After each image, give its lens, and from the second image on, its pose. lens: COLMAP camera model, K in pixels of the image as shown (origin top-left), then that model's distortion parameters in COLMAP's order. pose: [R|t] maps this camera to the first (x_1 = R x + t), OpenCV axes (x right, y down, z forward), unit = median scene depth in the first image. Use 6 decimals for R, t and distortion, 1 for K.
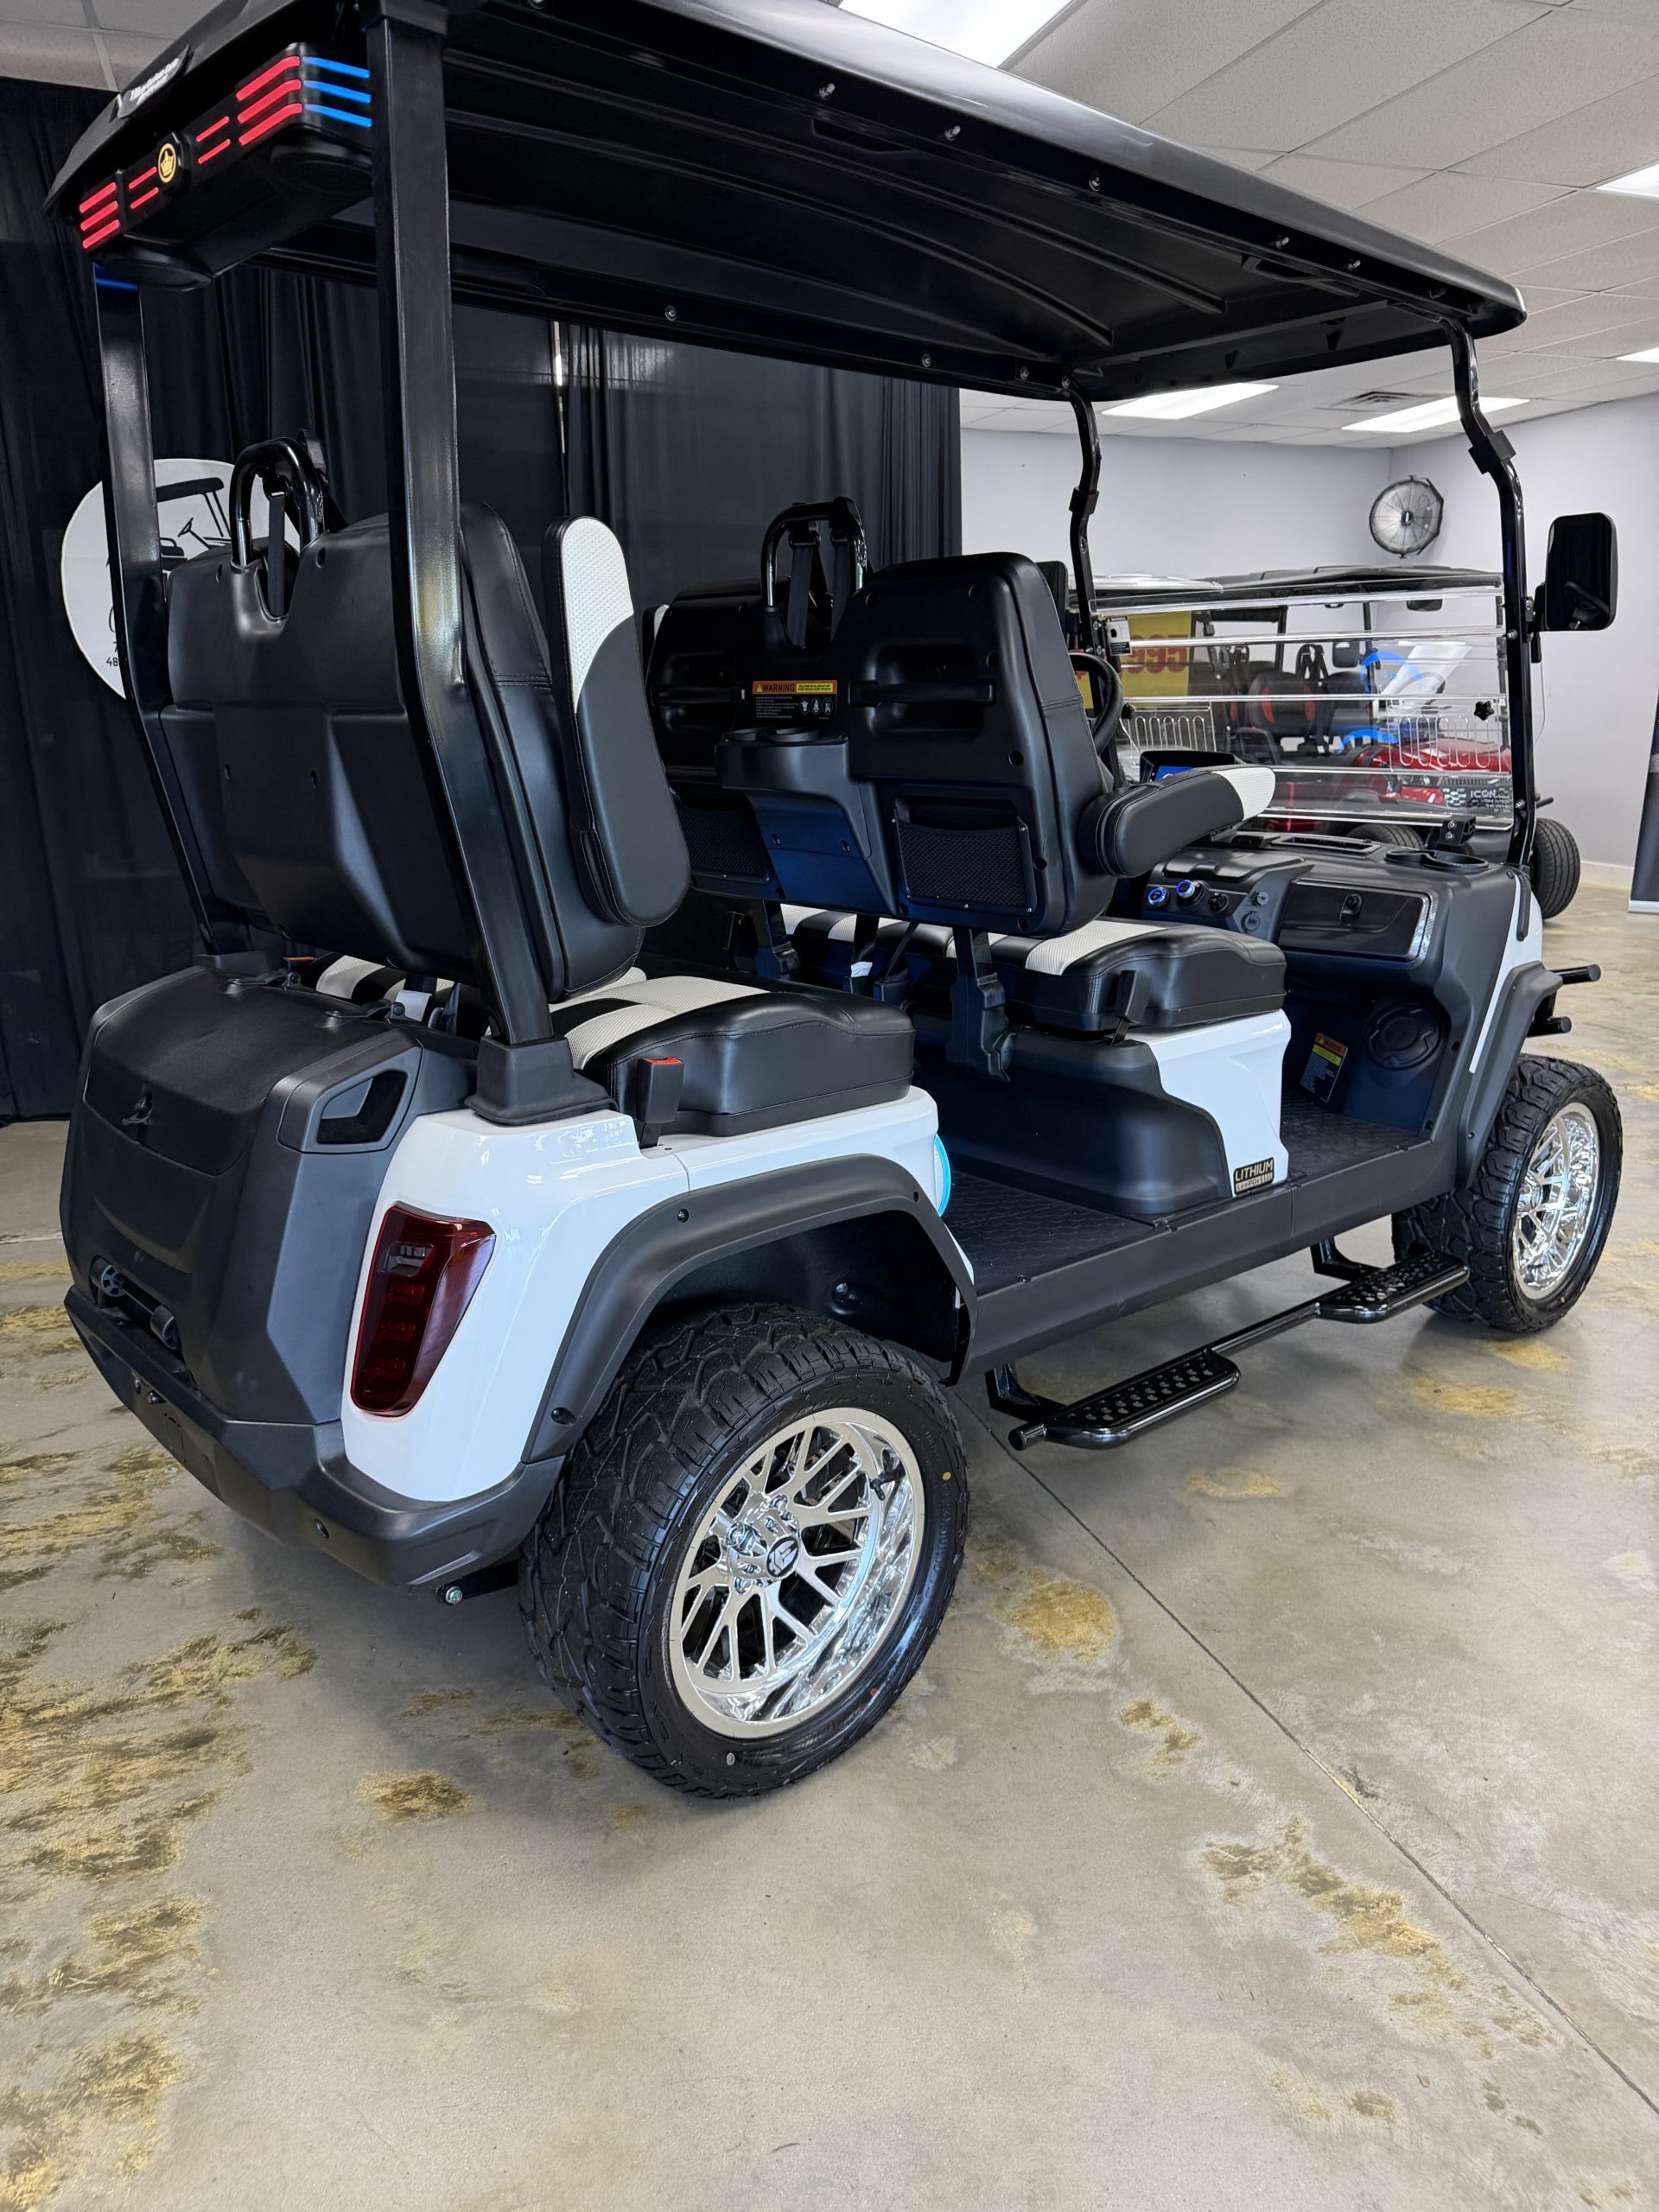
lens RADIAL K [[1565.2, 0, 830.6], [0, 1565.2, 1111.9], [0, 0, 1]] dist [0.013902, -0.019976]
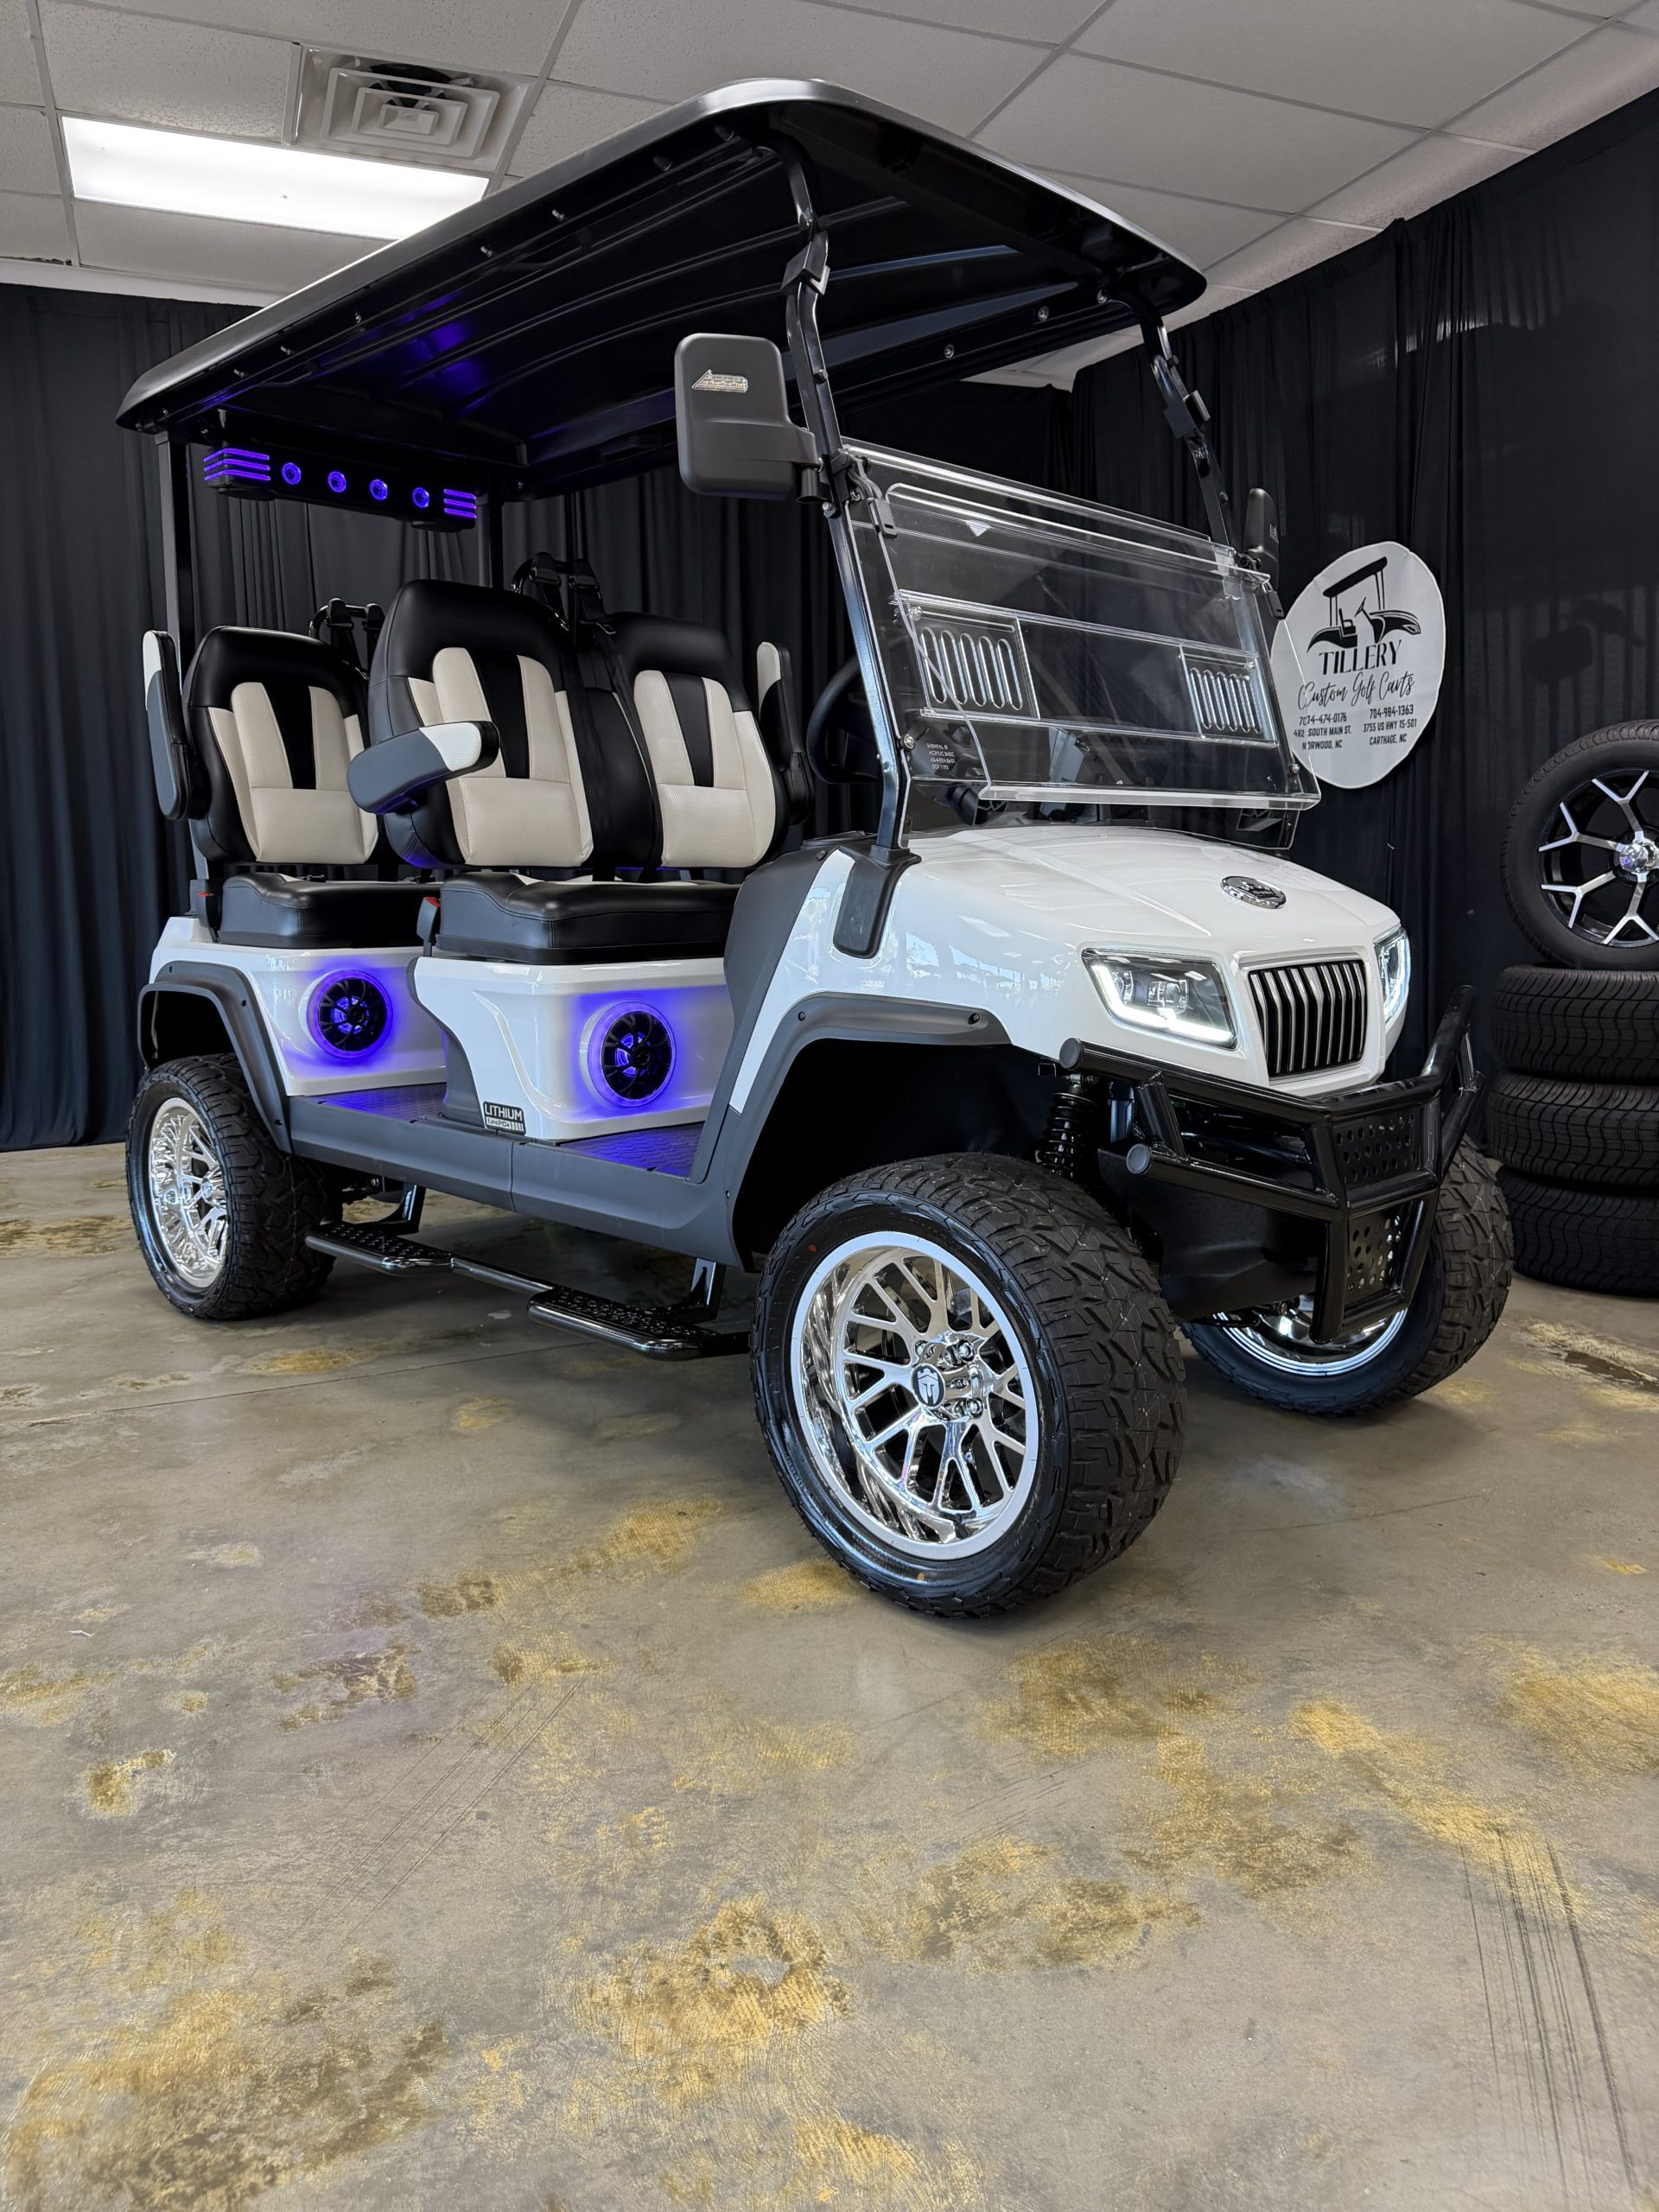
lens RADIAL K [[1565.2, 0, 813.9], [0, 1565.2, 1102.2], [0, 0, 1]] dist [0.013902, -0.019976]
pose [[0.062804, 0.148502, -0.986916, 1.723588], [-0.247783, 0.960227, 0.128718, -0.201152], [0.966778, 0.236457, 0.097103, 1.454446]]
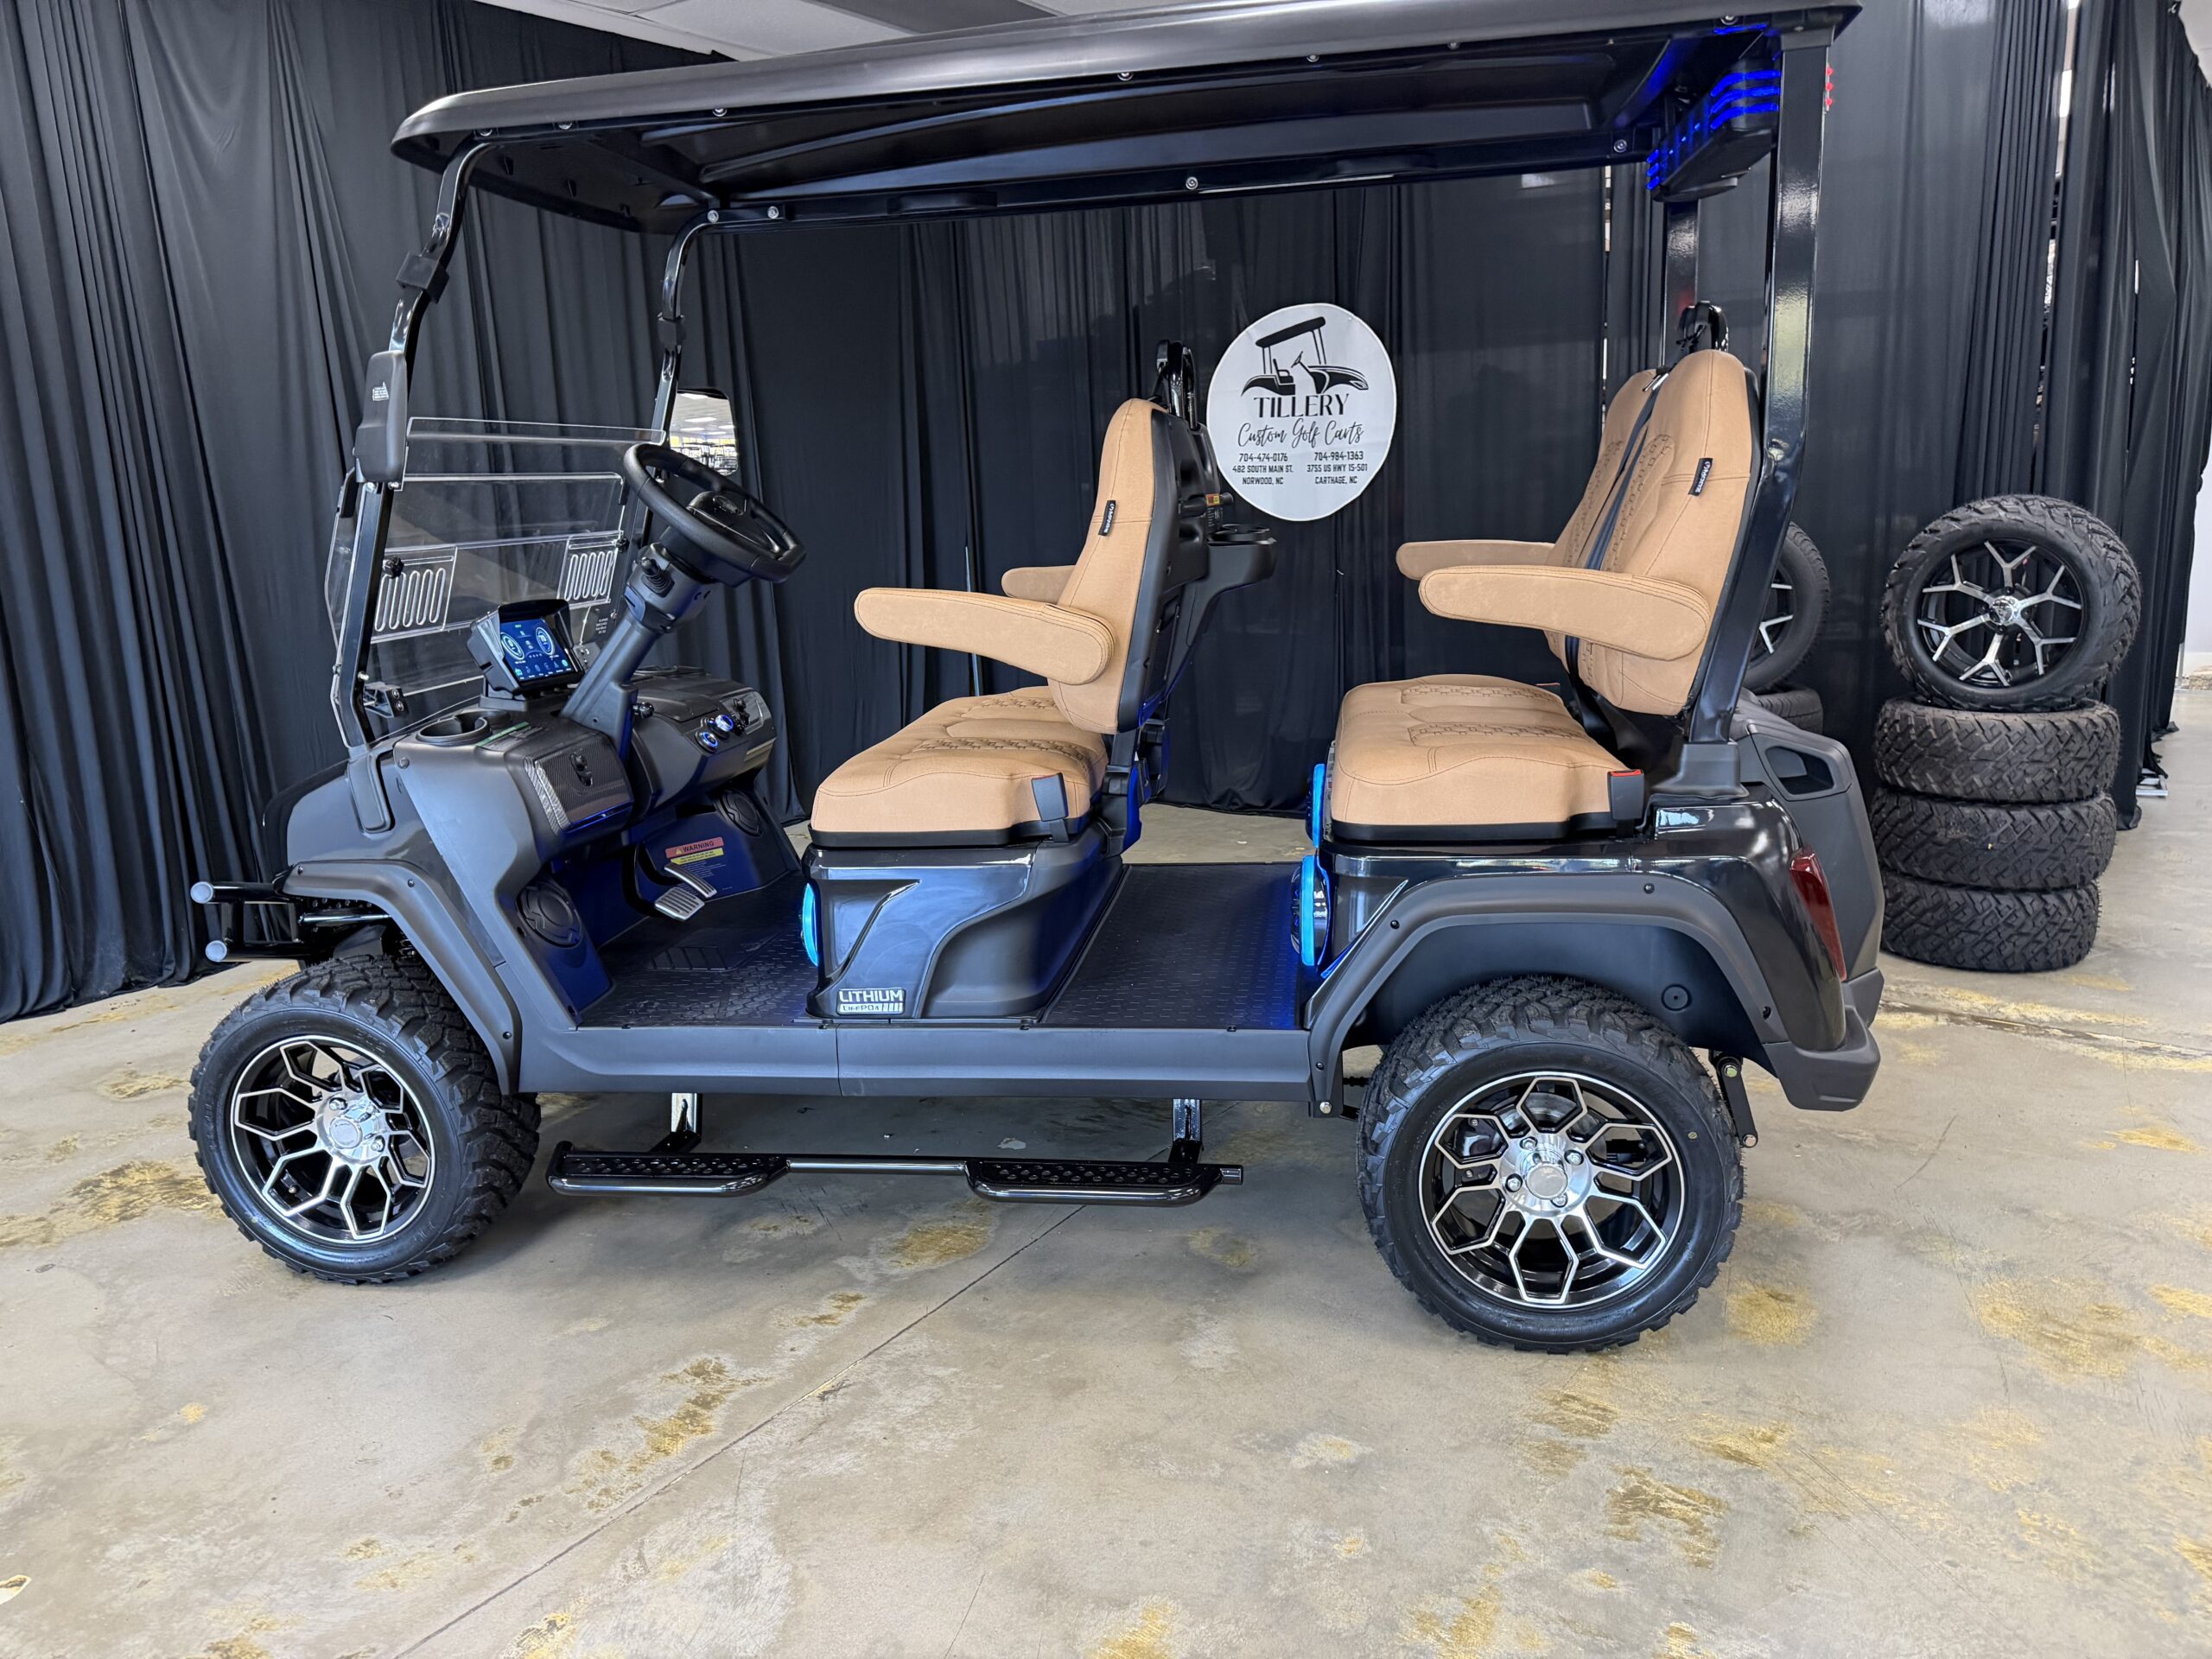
lens RADIAL K [[1565.2, 0, 1103.5], [0, 1565.2, 851.0], [0, 0, 1]] dist [0.013902, -0.019976]
pose [[0.584842, 0.169055, -0.793335, 1.368241], [-0.182446, 0.980396, 0.074419, -0.122485], [0.790363, 0.101217, 0.604220, 0.374227]]
